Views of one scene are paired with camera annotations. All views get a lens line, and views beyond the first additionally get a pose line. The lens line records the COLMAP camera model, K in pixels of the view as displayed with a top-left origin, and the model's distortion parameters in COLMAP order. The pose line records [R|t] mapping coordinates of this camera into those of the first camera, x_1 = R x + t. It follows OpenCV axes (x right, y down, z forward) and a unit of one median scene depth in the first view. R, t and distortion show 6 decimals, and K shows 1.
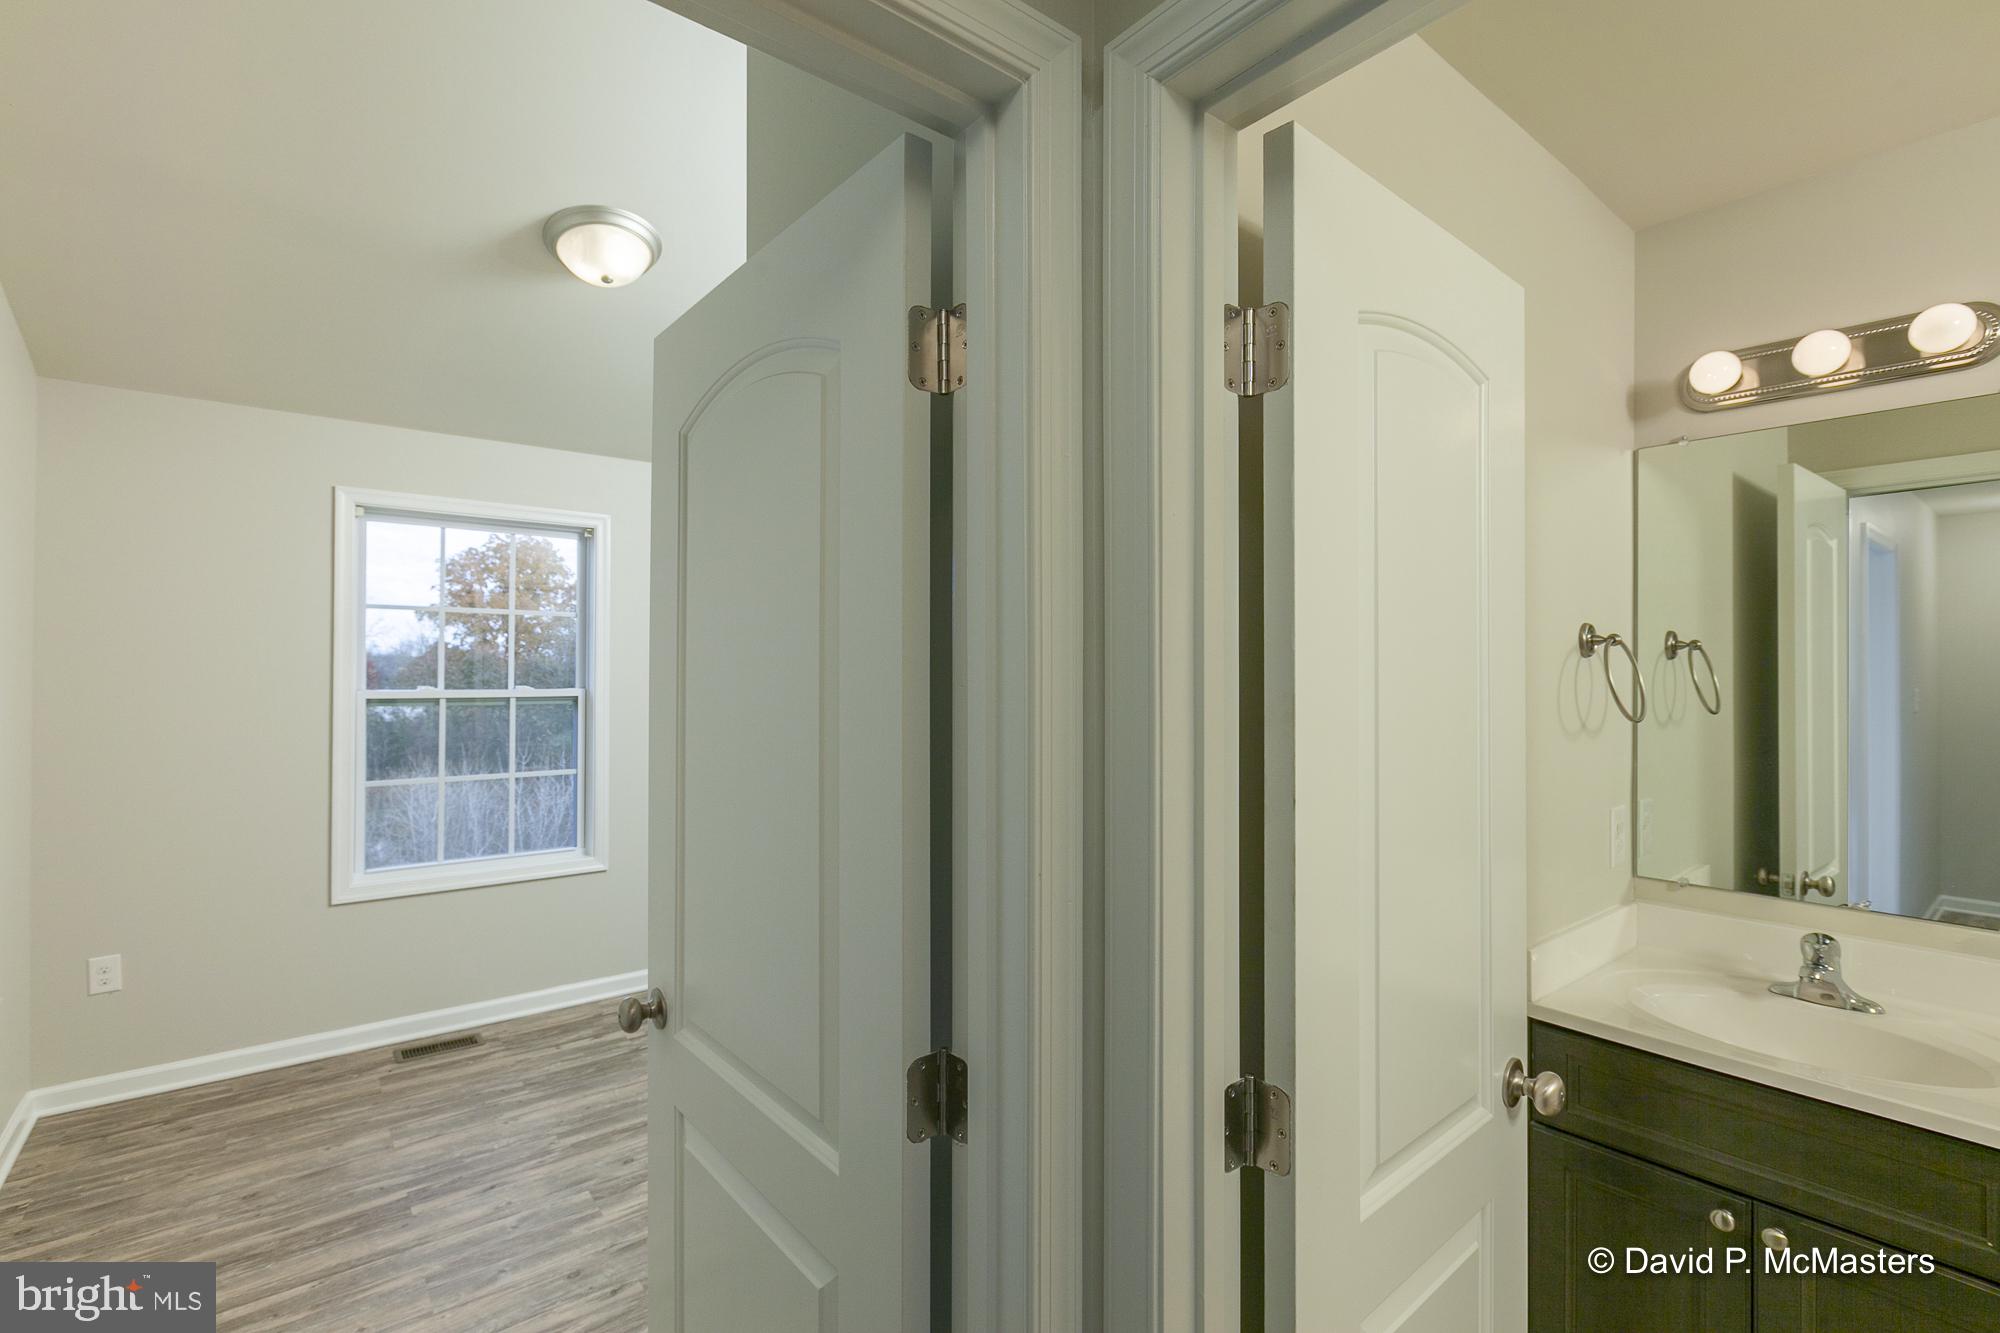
lens RADIAL K [[927.1, 0, 1004.6], [0, 927.1, 659.9], [0, 0, 1]] dist [-0.057449, 0.019633]
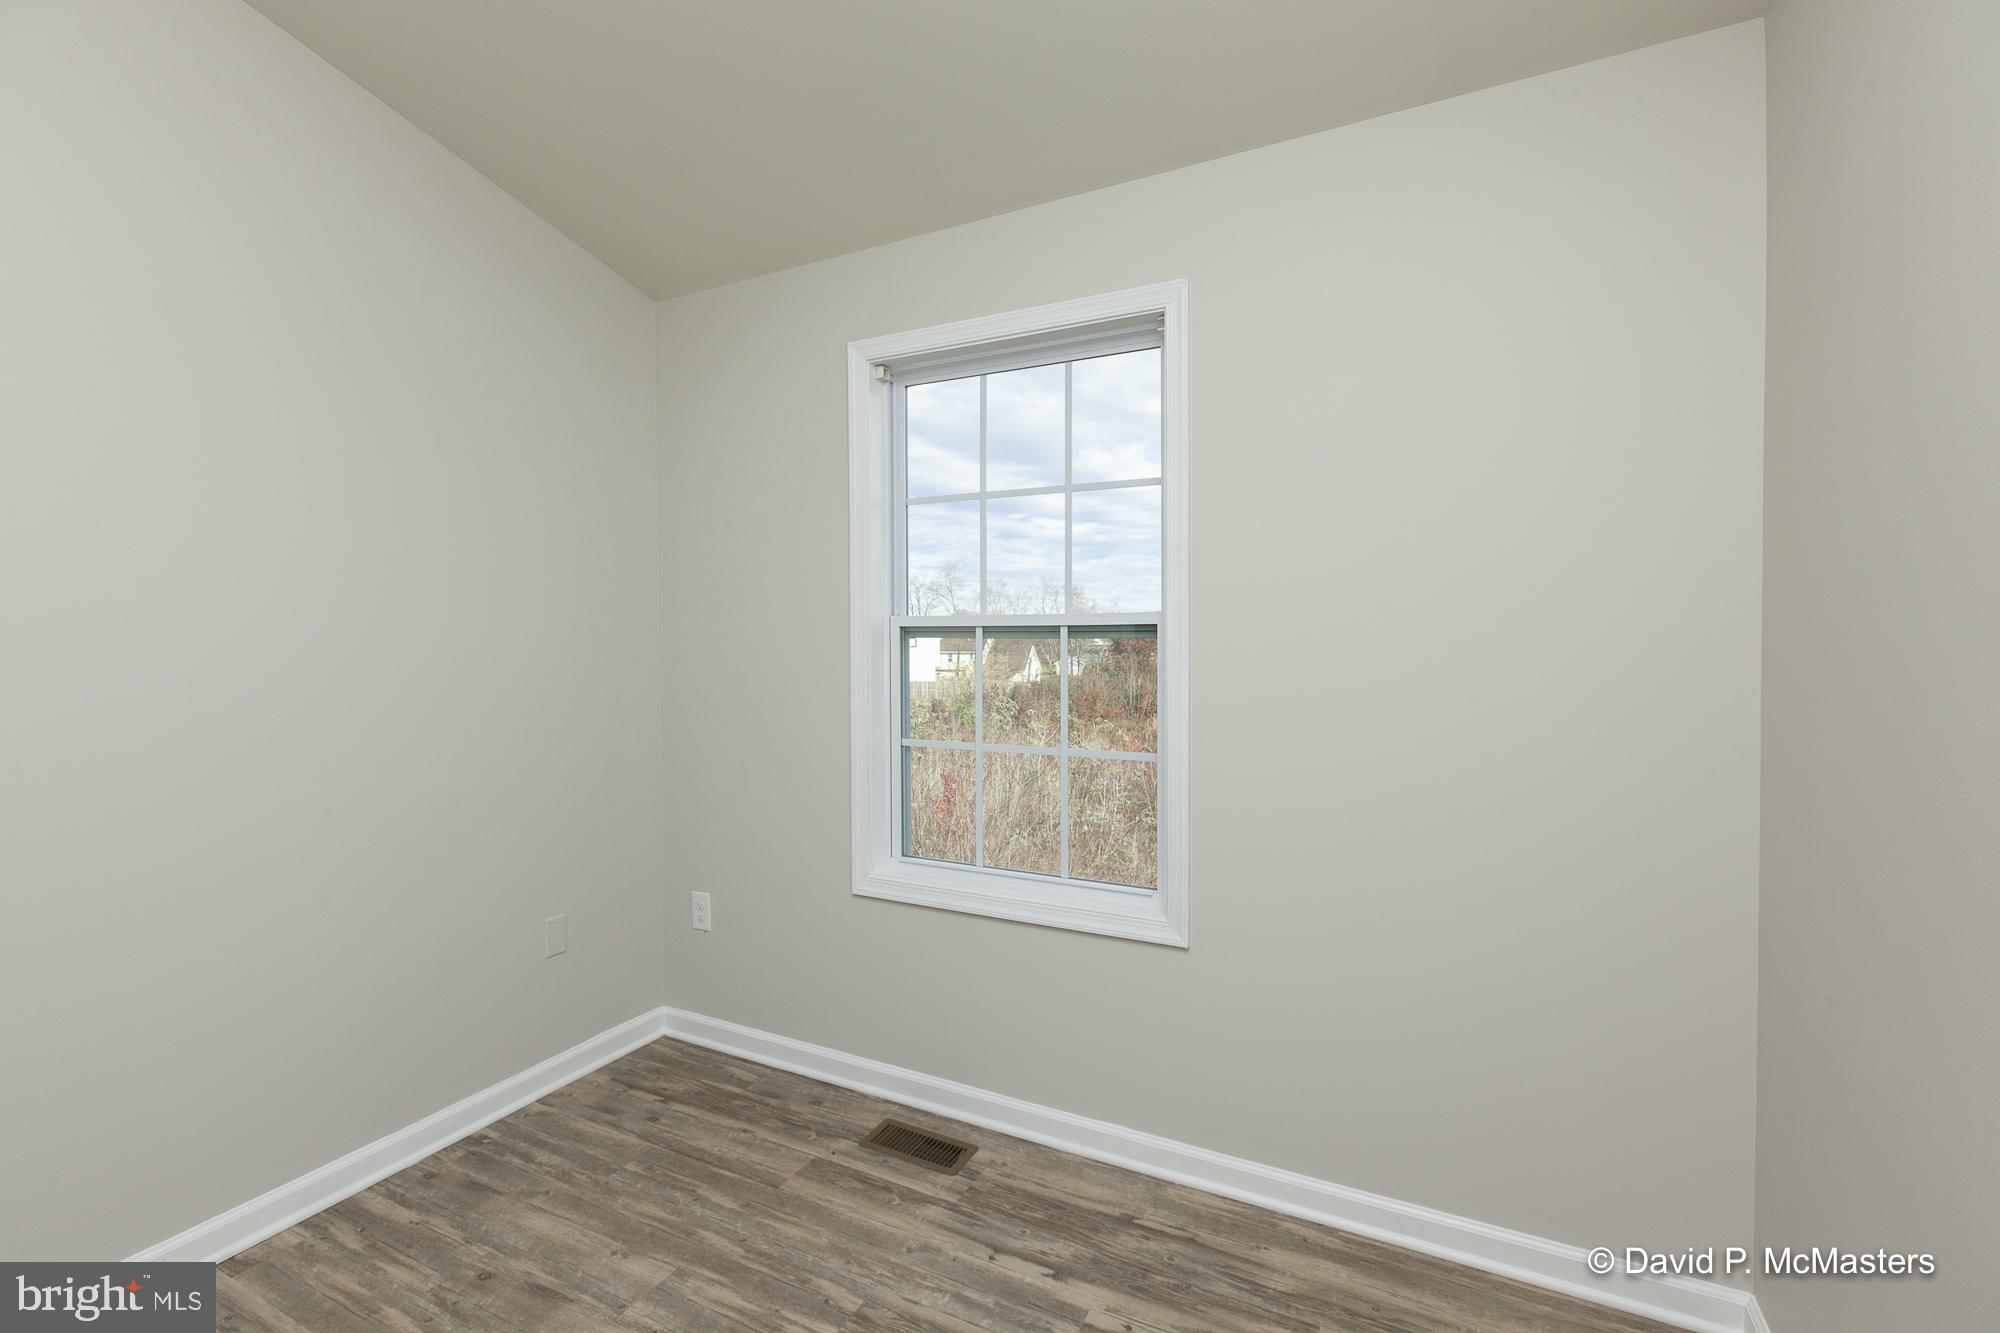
lens RADIAL K [[891.4, 0, 1000.0], [0, 891.4, 666.5], [0, 0, 1]] dist [0.009013, -0.000257]
pose [[0.385881, 0.024602, -0.922220, 0.000590], [0.016832, 0.999290, 0.033700, 0.057085], [0.922395, -0.028527, 0.385193, 0.882230]]
